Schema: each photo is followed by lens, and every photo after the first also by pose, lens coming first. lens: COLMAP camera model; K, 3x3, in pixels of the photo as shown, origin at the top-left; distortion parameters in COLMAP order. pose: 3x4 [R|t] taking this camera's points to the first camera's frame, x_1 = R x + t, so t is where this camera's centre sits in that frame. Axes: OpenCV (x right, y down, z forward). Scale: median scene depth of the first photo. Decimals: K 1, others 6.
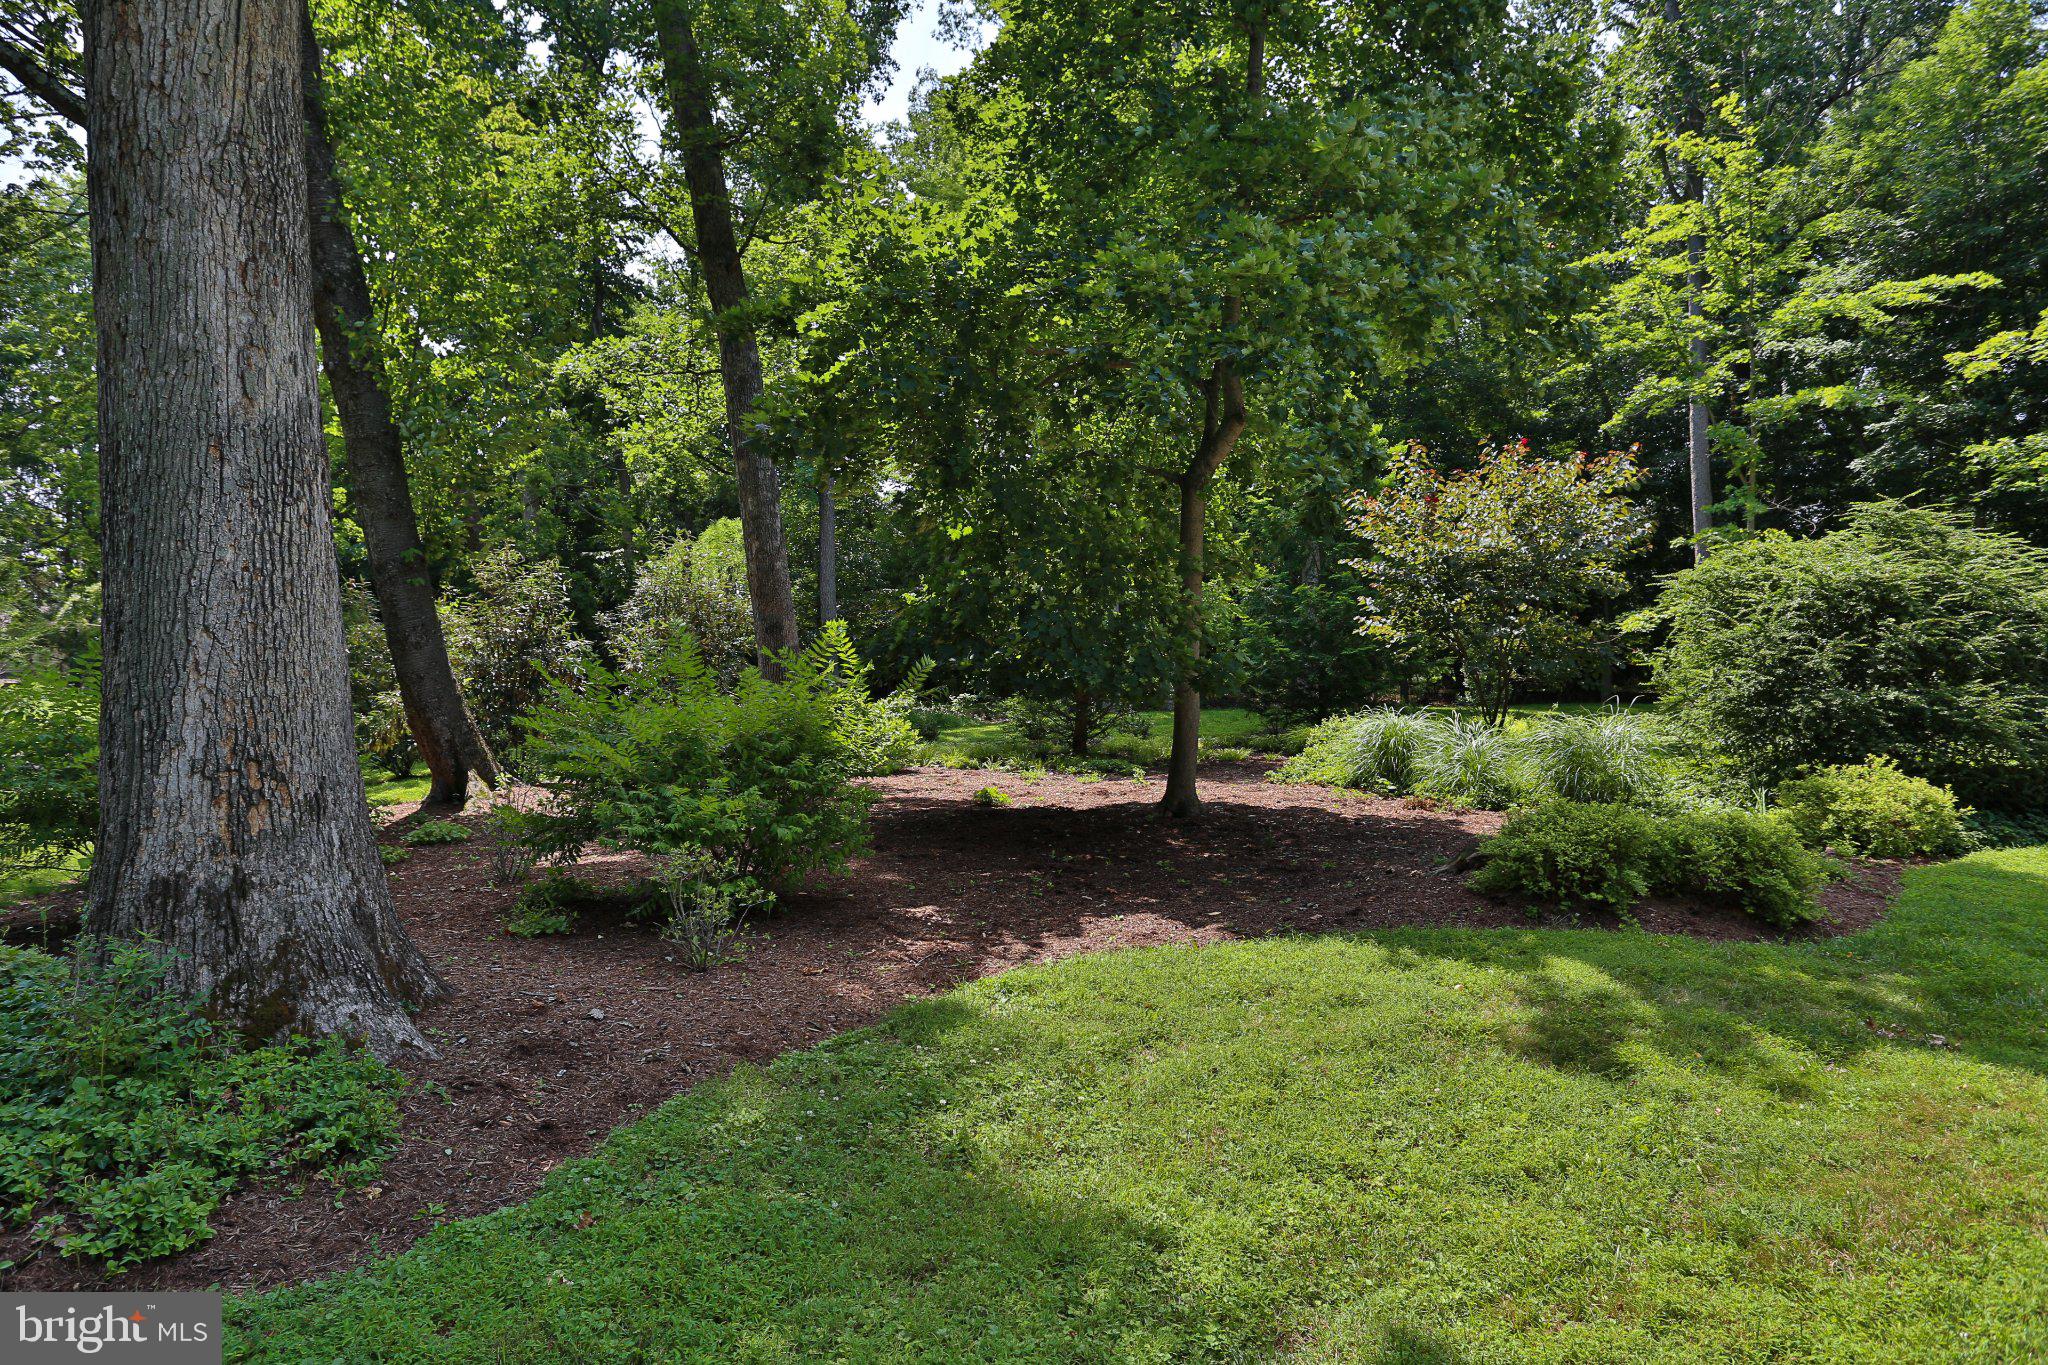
lens RADIAL K [[1174.5, 0, 1014.3], [0, 1174.5, 673.7], [0, 0, 1]] dist [-0.005663, -0.000344]
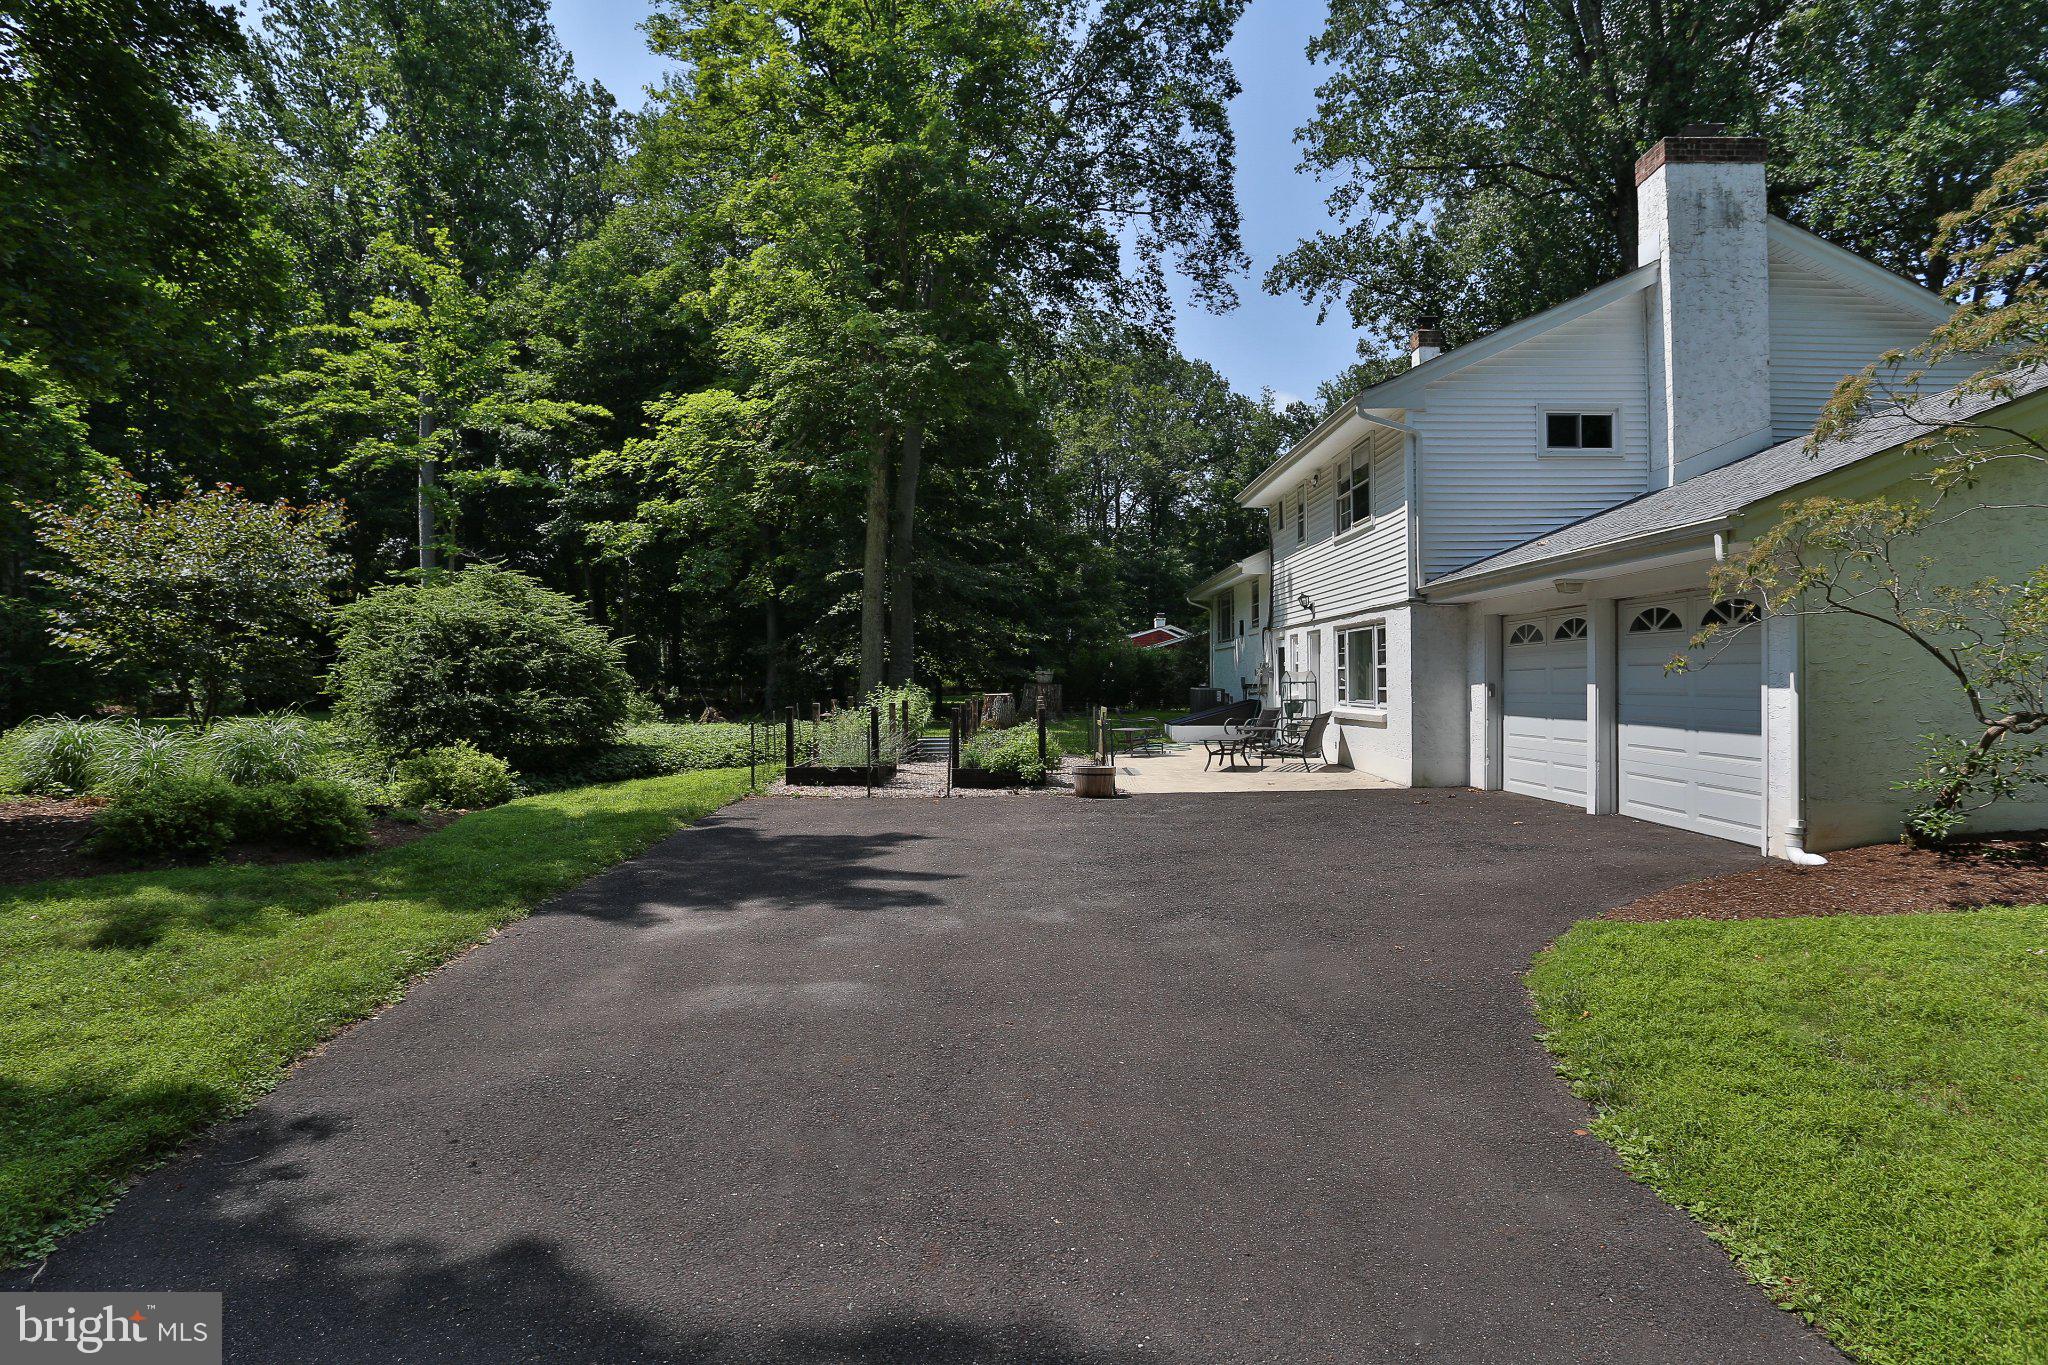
lens RADIAL K [[1125.8, 0, 1033.3], [0, 1125.8, 676.4], [0, 0, 1]] dist [-0.043284, 0.018022]
pose [[0.572676, 0.004365, 0.819770, -0.000506], [0.002824, 0.999969, -0.007298, 0.002425], [-0.819777, 0.006494, 0.572646, -0.344485]]
